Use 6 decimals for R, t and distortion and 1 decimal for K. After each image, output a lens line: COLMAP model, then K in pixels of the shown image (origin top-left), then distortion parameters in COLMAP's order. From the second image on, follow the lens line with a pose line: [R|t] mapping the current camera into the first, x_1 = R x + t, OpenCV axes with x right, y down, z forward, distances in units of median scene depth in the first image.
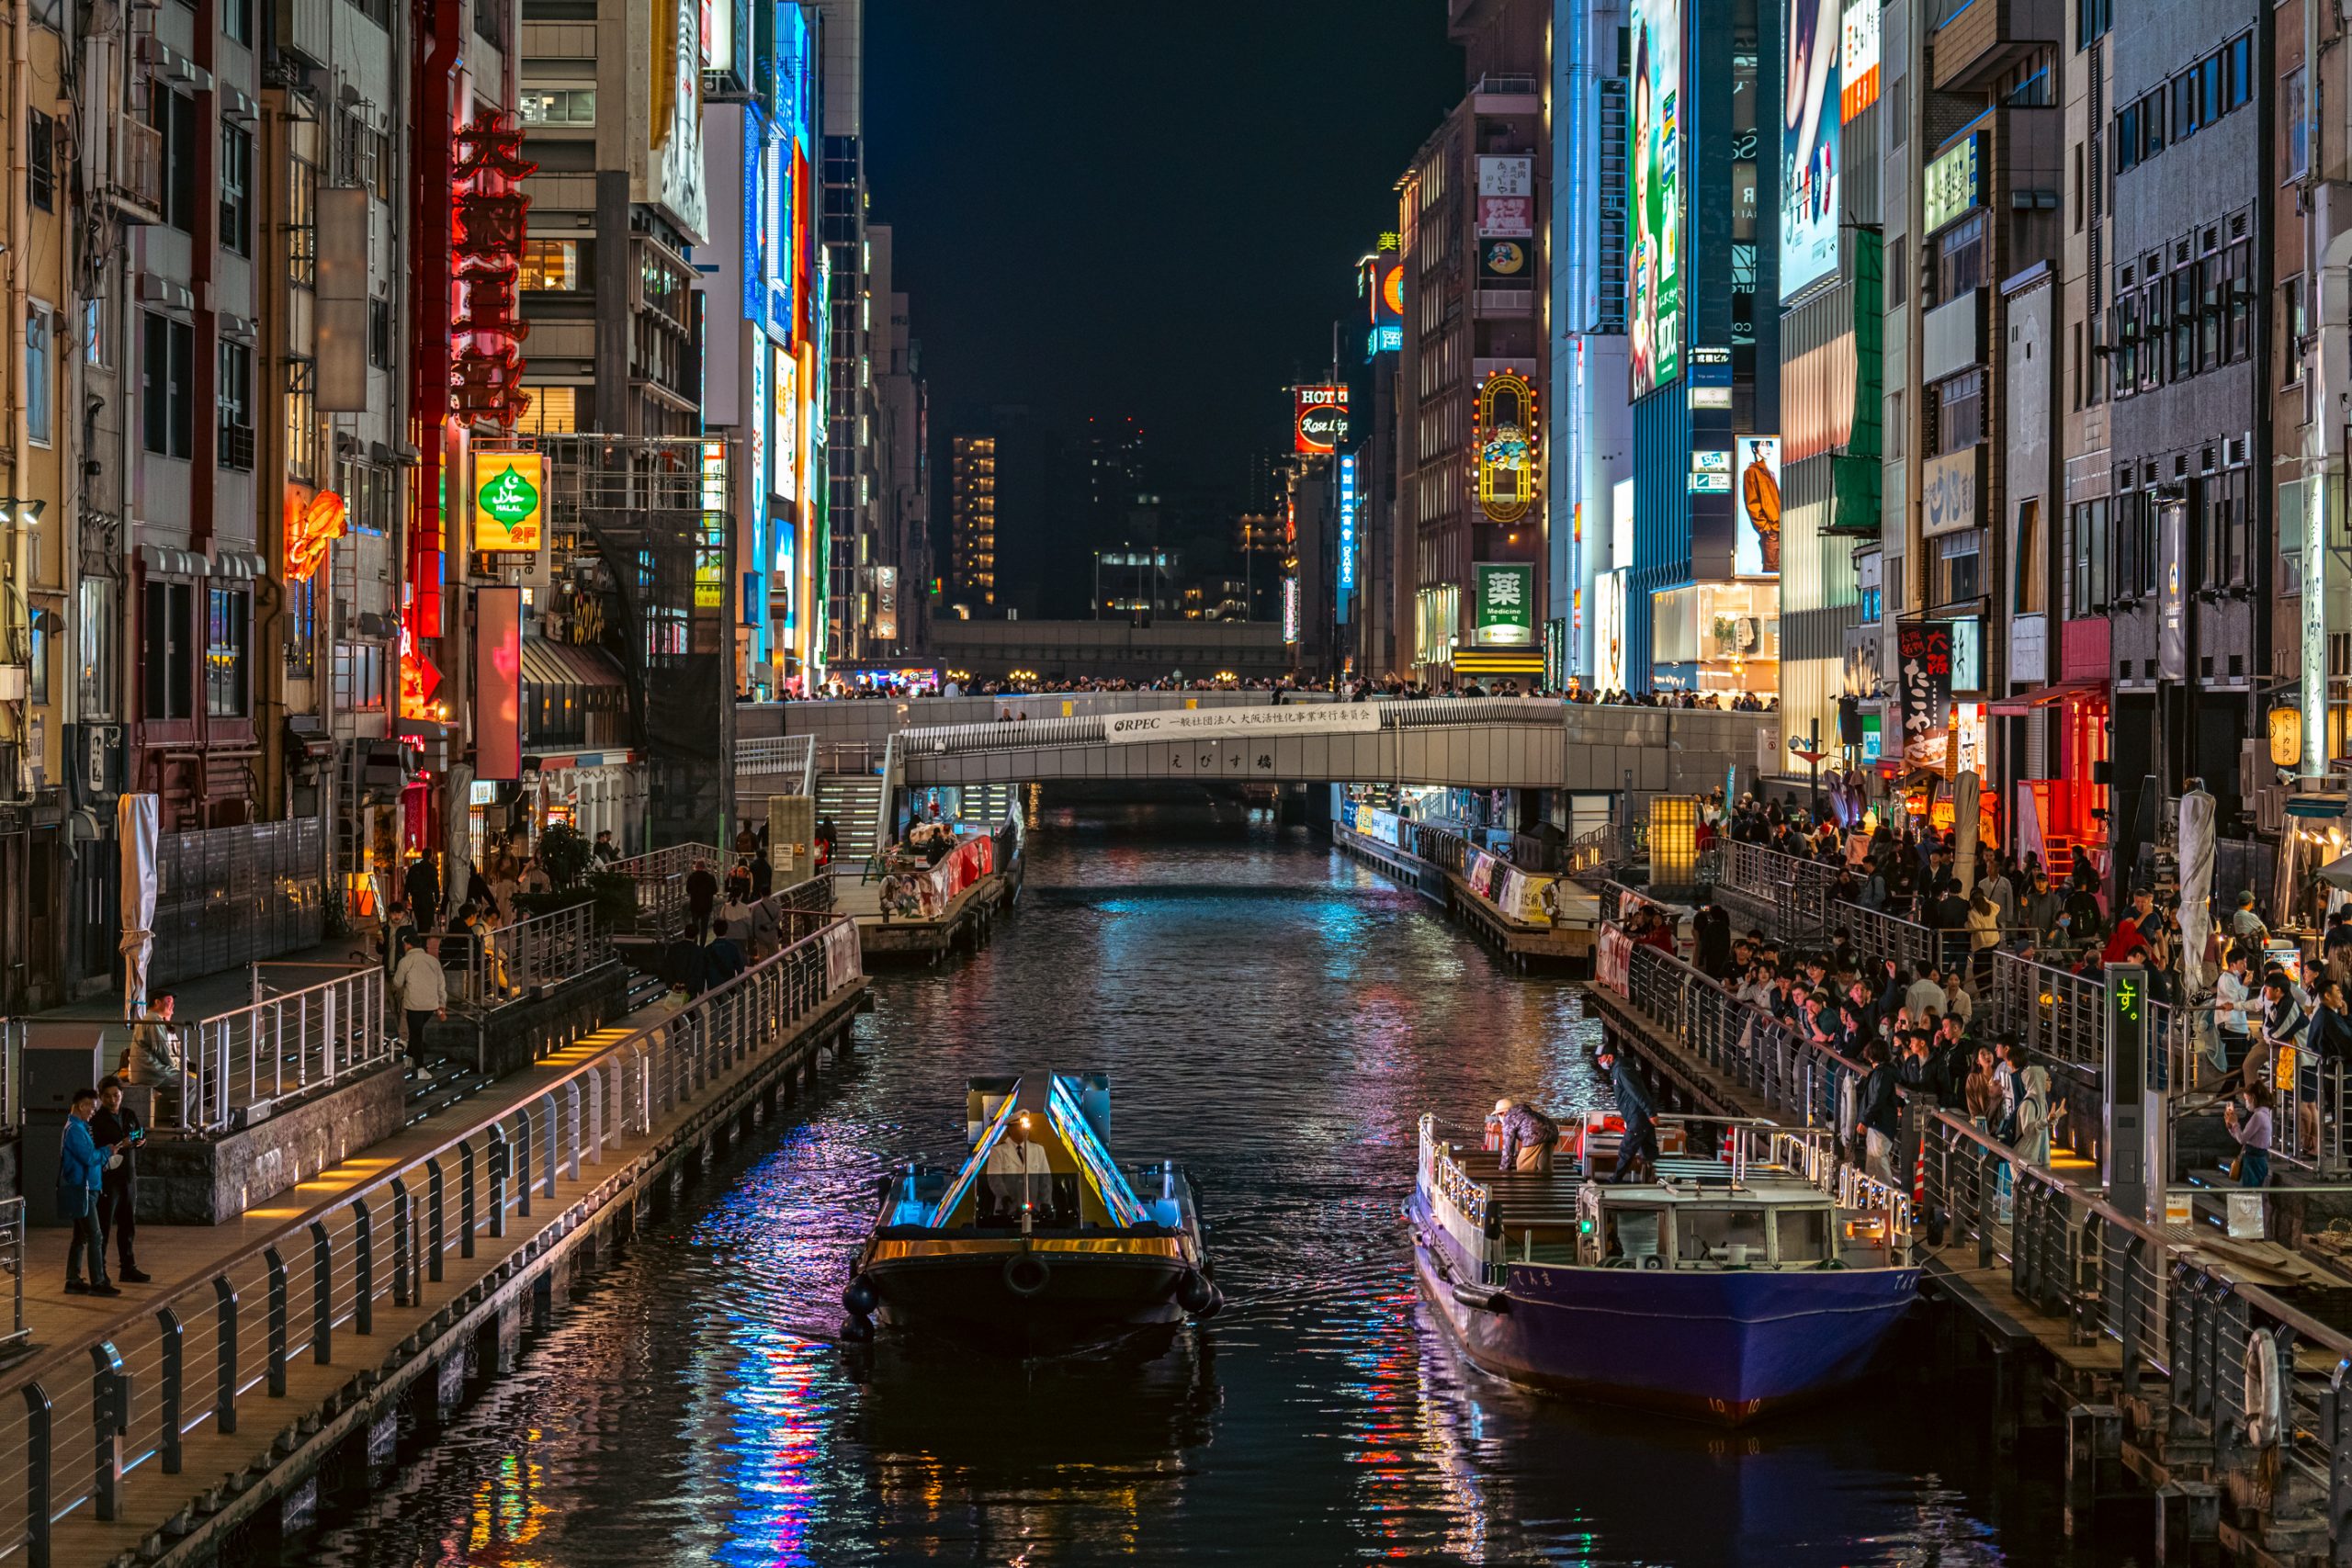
lens RADIAL K [[16755.8, 0, 1176.0], [0, 16755.8, 783.6], [0, 0, 1]] dist [0.009747, 0.000000]
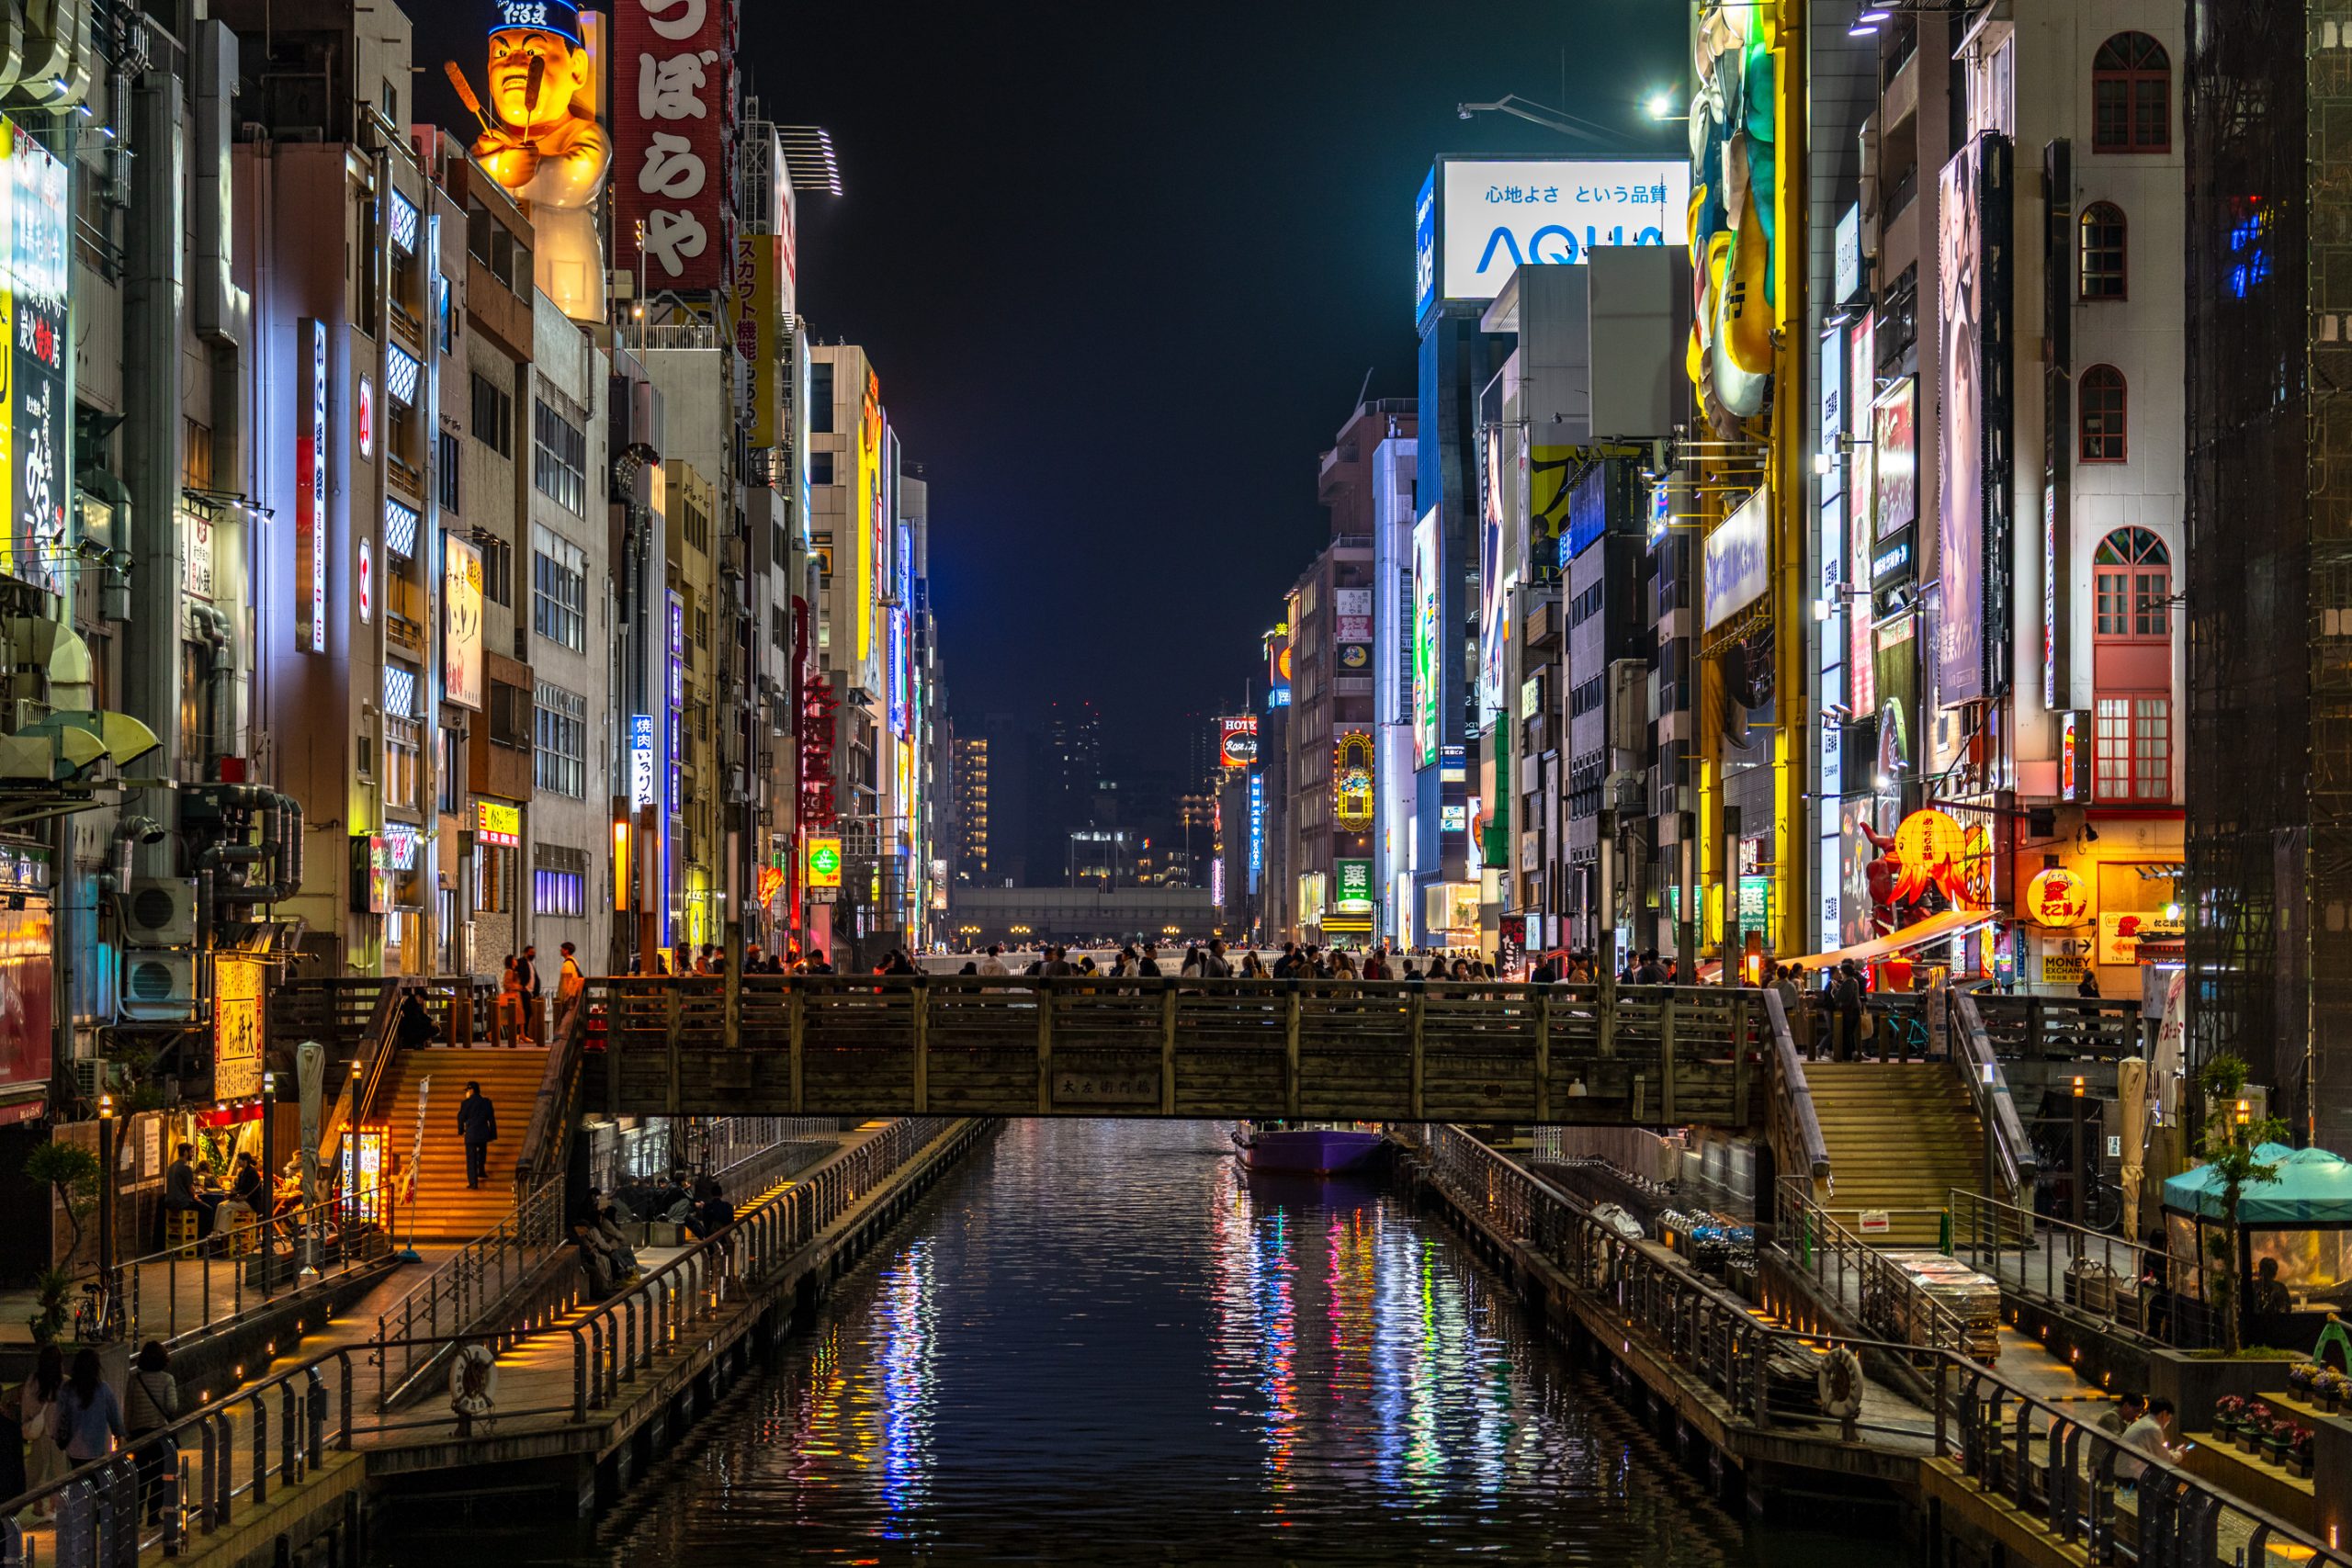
lens RADIAL K [[16755.8, 0, 1176.0], [0, 16755.8, 784.4], [0, 0, 1]] dist [0.009747, 0.000000]
pose [[0.999984, -0.004576, 0.003354, -0.001518], [0.004623, 0.999890, -0.014128, 0.001388], [-0.003289, 0.014144, 0.999895, -0.506176]]
